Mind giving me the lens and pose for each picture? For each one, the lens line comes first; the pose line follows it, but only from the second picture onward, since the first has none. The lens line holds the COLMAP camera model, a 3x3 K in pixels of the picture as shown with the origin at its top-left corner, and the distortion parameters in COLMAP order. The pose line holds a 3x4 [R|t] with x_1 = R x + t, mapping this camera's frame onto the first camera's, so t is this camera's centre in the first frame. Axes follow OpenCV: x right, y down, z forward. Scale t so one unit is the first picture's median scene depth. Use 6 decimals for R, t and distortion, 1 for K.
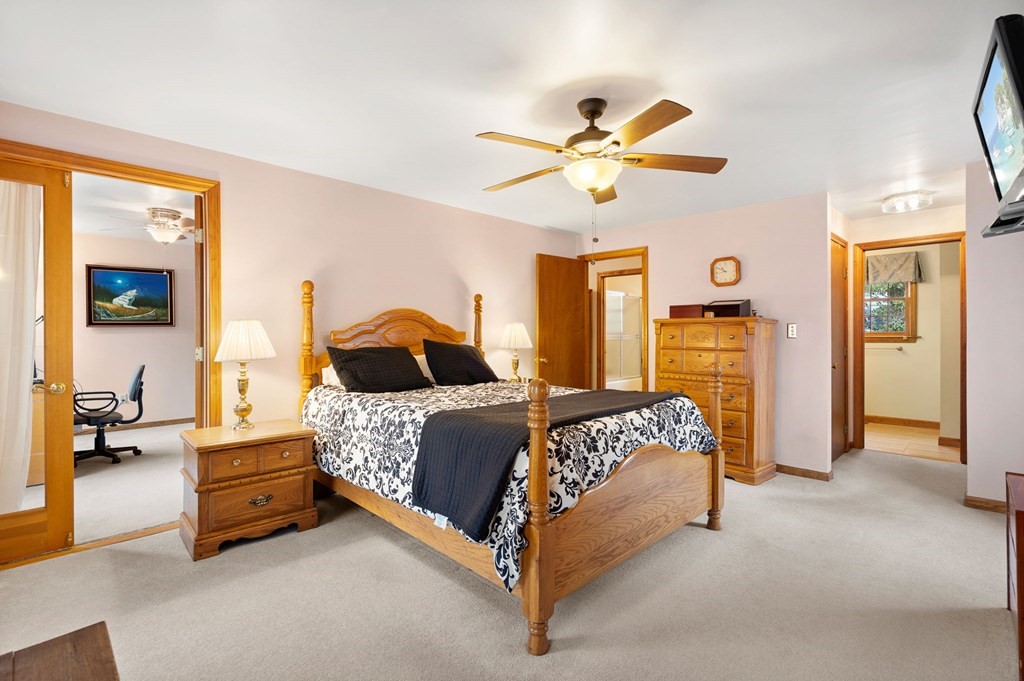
lens RADIAL K [[471.2, 0, 512.9], [0, 471.2, 335.0], [0, 0, 1]] dist [-0.003685, 0.000314]
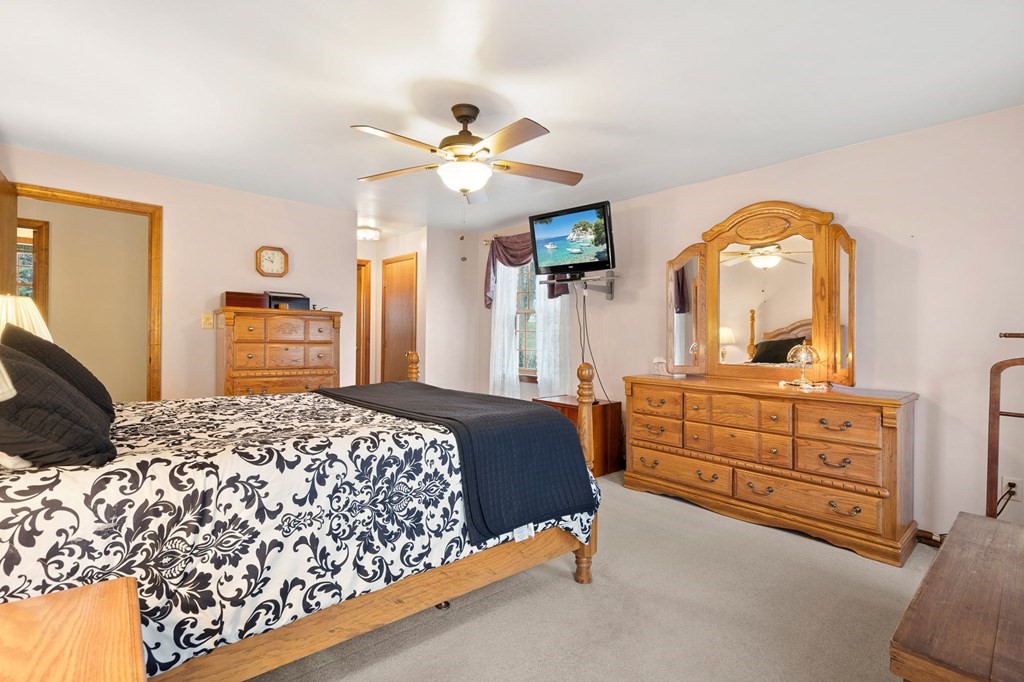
lens RADIAL K [[471.2, 0, 512.9], [0, 471.2, 335.5], [0, 0, 1]] dist [-0.003685, 0.000314]
pose [[0.072966, 0.004891, 0.997322, -0.807570], [-0.017699, 0.999837, -0.003609, 0.018356], [-0.997177, -0.017388, 0.073040, 0.740942]]
